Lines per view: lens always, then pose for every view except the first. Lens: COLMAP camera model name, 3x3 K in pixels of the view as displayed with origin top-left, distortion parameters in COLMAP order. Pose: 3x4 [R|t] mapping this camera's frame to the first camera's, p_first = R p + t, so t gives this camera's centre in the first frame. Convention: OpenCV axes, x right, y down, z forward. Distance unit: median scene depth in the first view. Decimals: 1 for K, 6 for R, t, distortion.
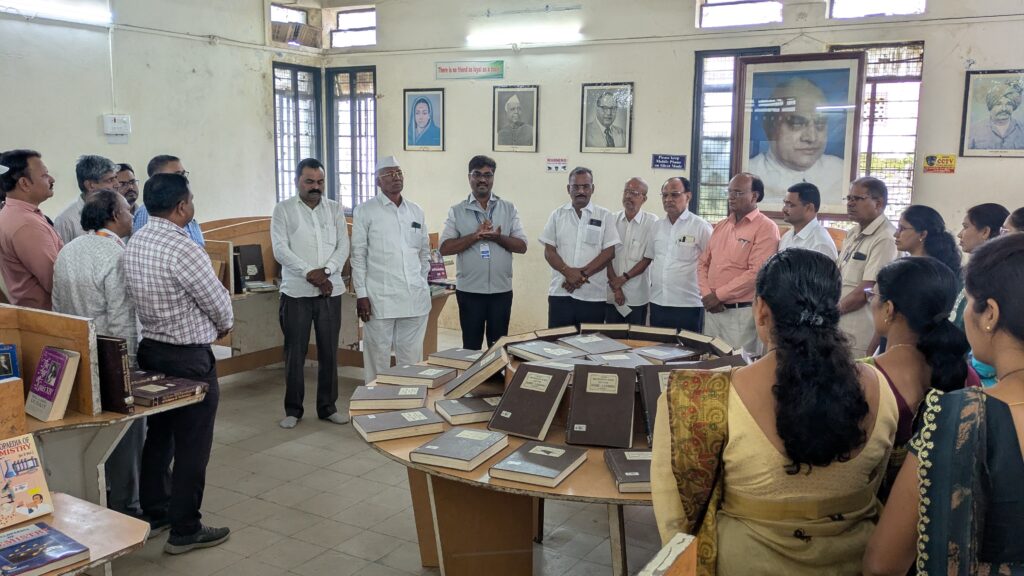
lens RADIAL K [[941.0, 0, 516.4], [0, 941.0, 320.2], [0, 0, 1]] dist [0.074028, -0.102253]
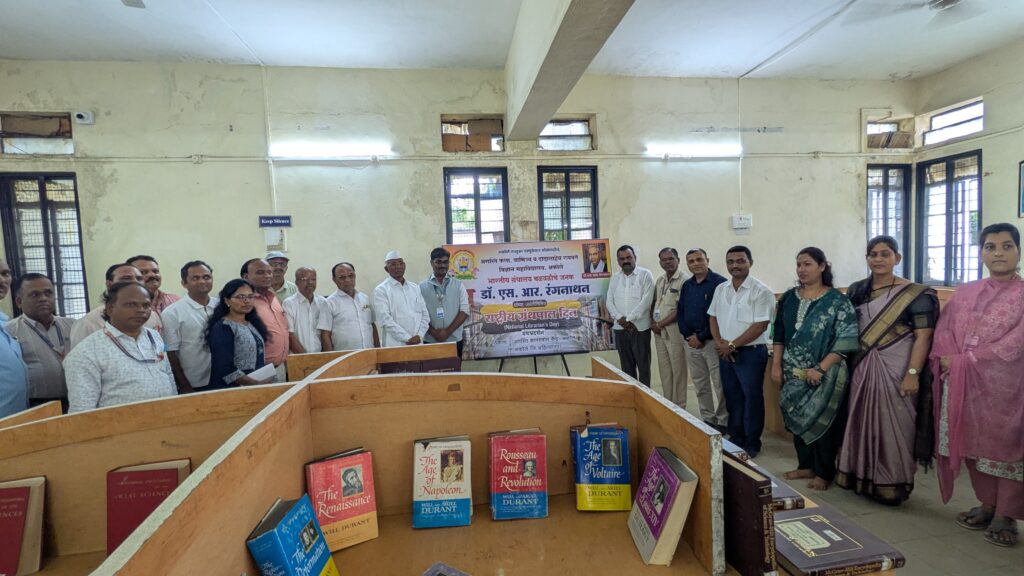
lens RADIAL K [[421.1, 0, 524.4], [0, 421.1, 285.4], [0, 0, 1]] dist [0.003310, 0.000505]
pose [[0.656869, -0.003727, -0.753995, -0.138755], [-0.077212, 0.994398, -0.072180, -0.032129], [0.750041, 0.105630, 0.652902, 0.309471]]
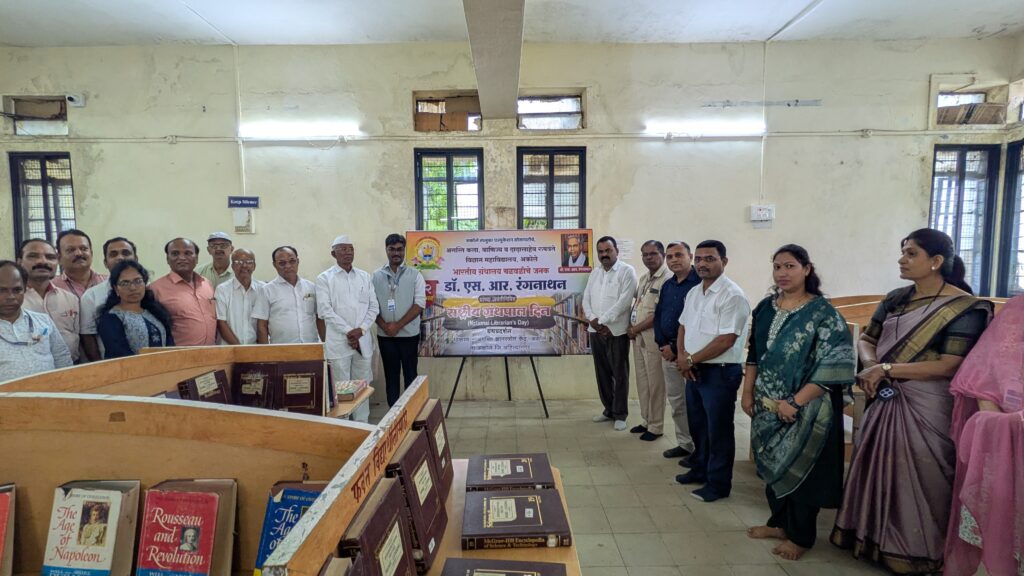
lens RADIAL K [[420.1, 0, 510.2], [0, 420.1, 284.1], [0, 0, 1]] dist [-0.001462, 0.002984]
pose [[0.539862, 0.039239, -0.840839, -0.121429], [-0.127264, 0.991235, -0.035453, -0.047451], [0.832078, 0.126149, 0.540123, 0.405512]]
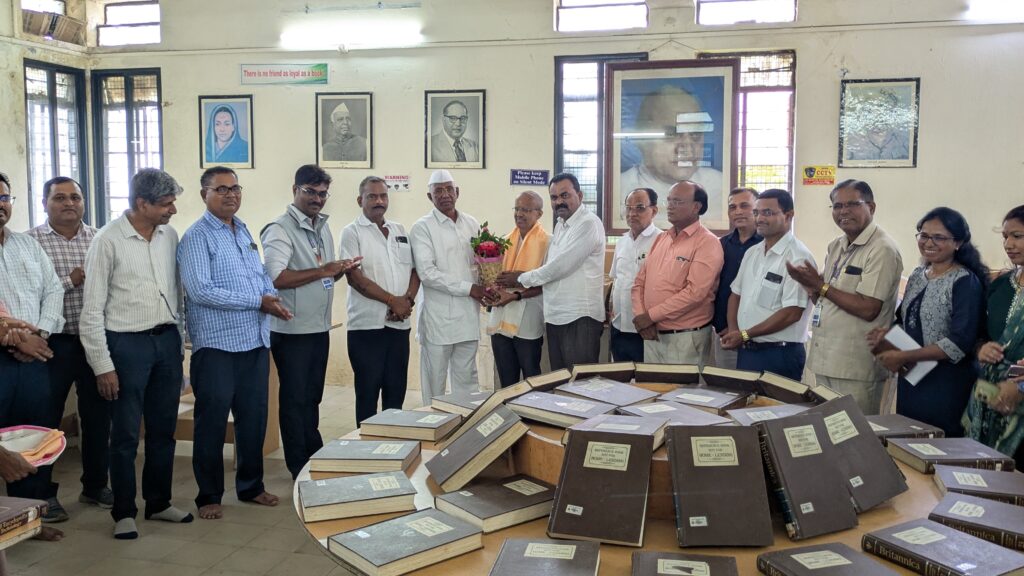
lens RADIAL K [[927.4, 0, 512.0], [0, 927.4, 288.0], [0, 0, 1]] dist [0.065286, -0.091282]
pose [[0.958660, -0.037591, 0.282062, -0.100225], [0.058052, 0.996225, -0.064536, -0.007025], [-0.278571, 0.078242, 0.957223, 0.159735]]
